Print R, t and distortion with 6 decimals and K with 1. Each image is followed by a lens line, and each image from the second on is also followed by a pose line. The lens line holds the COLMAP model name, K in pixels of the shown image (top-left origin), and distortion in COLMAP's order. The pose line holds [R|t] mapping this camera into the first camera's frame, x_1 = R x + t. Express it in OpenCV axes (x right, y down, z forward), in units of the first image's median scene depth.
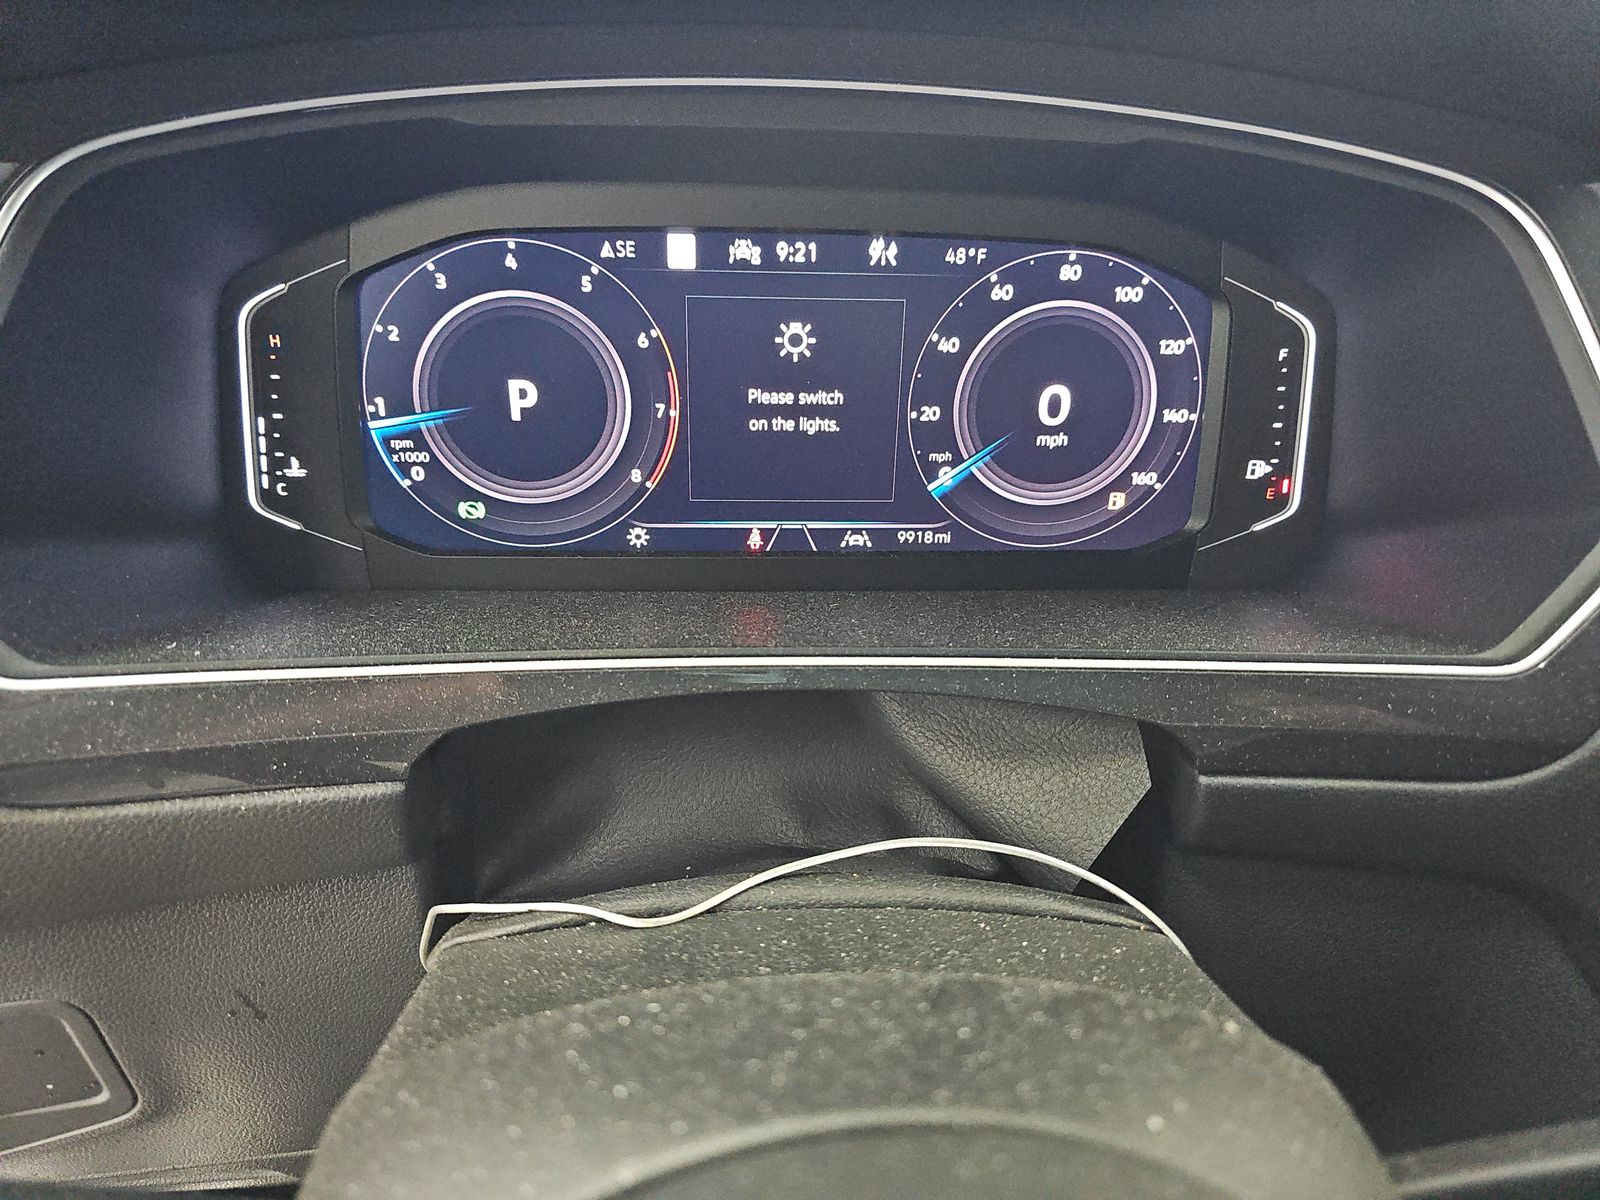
lens RADIAL K [[1056.2, 0, 800.9], [0, 1056.2, 596.7], [0, 0, 1]] dist [0.020019, -0.026670]
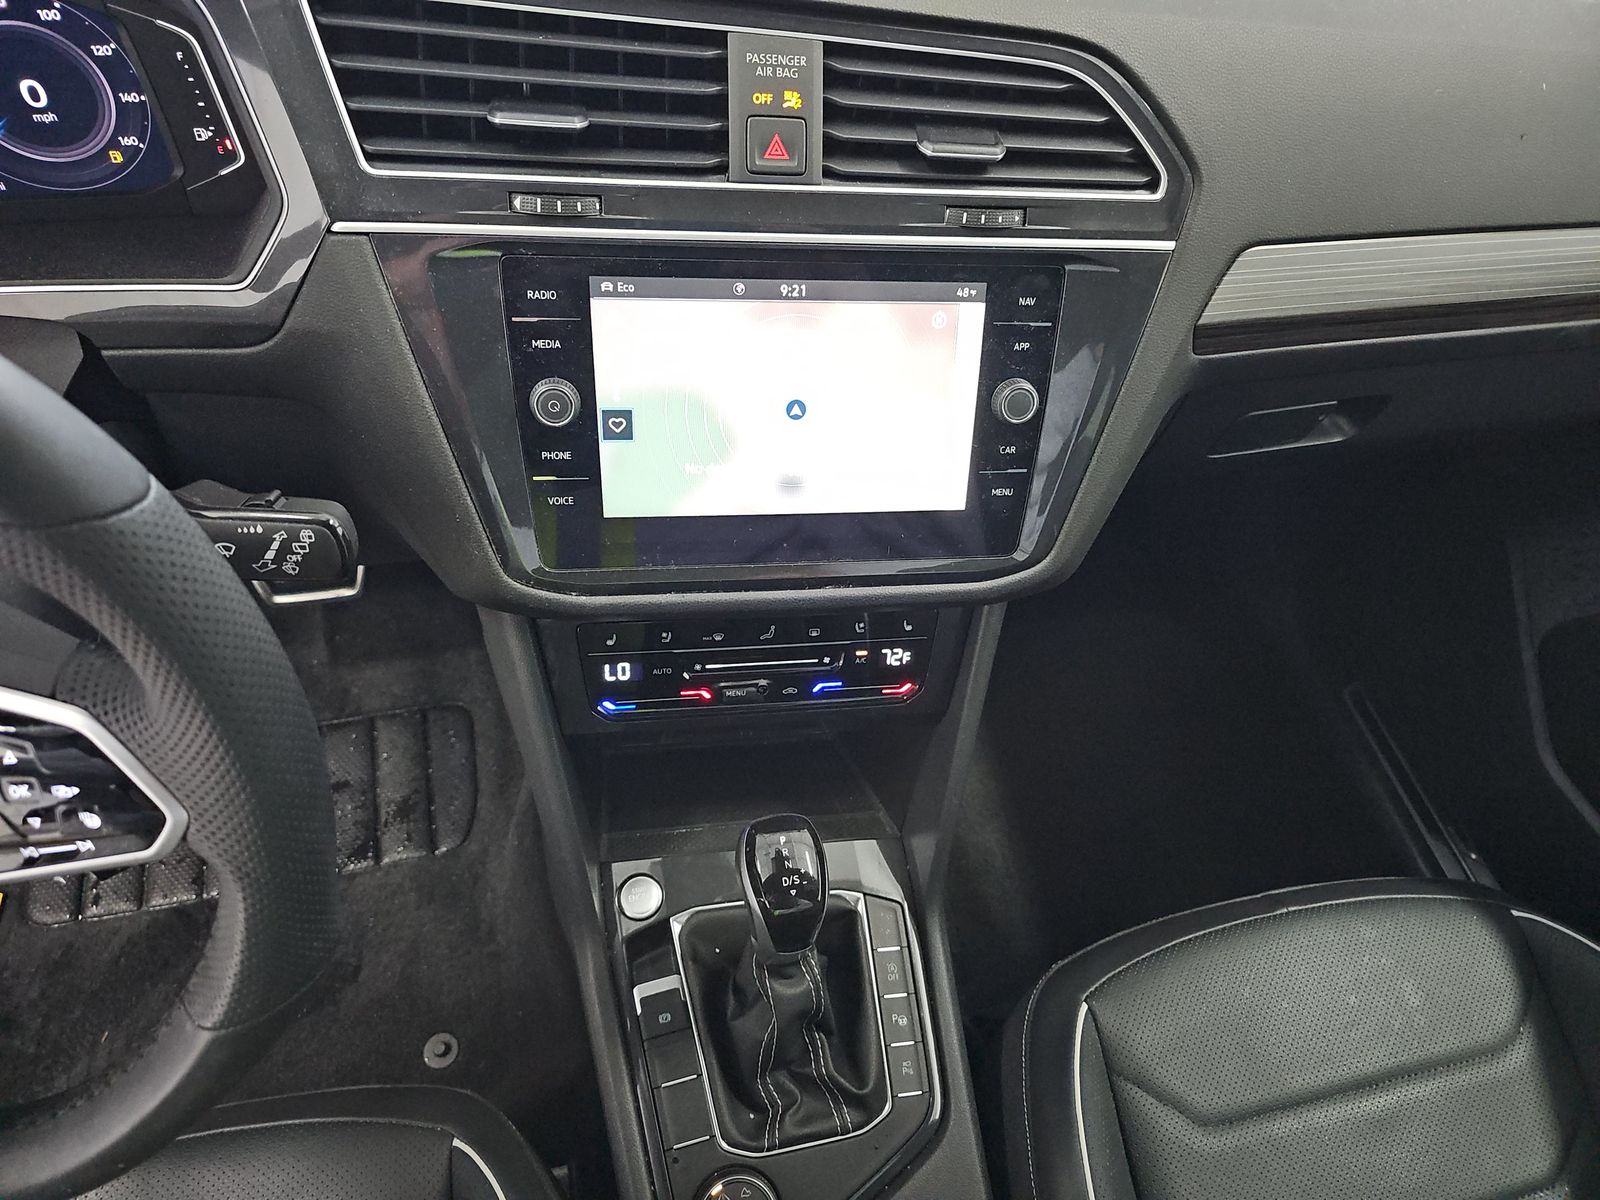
lens RADIAL K [[1056.2, 0, 792.1], [0, 1056.2, 596.2], [0, 0, 1]] dist [0.020019, -0.026670]
pose [[0.982110, -0.089913, 0.165456, 0.975965], [0.006484, 0.894269, 0.447483, -0.207787], [-0.188197, -0.438405, 0.878853, -0.798914]]
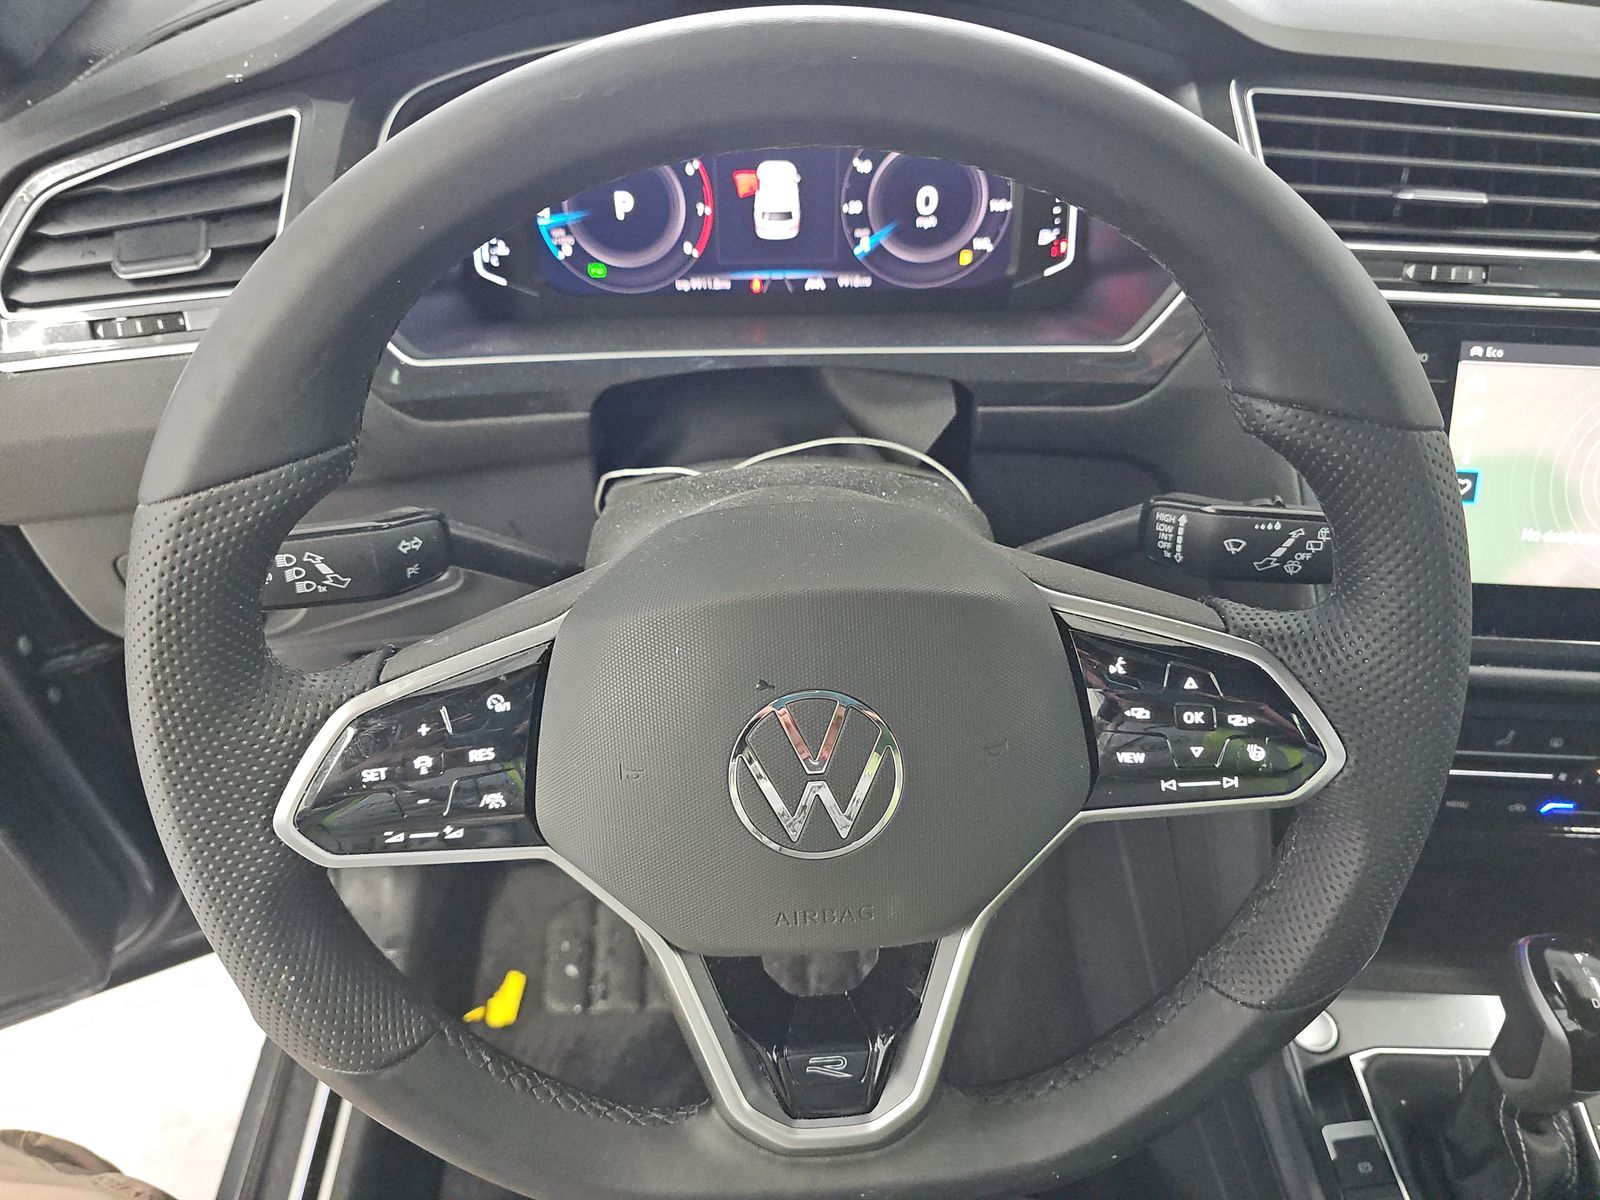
lens RADIAL K [[1056.2, 0, 791.4], [0, 1056.2, 608.2], [0, 0, 1]] dist [0.020019, -0.026670]
pose [[0.999457, -0.007928, -0.031988, 0.068452], [0.015960, 0.965656, 0.259333, 0.009905], [0.028833, -0.259703, 0.965258, -0.860053]]
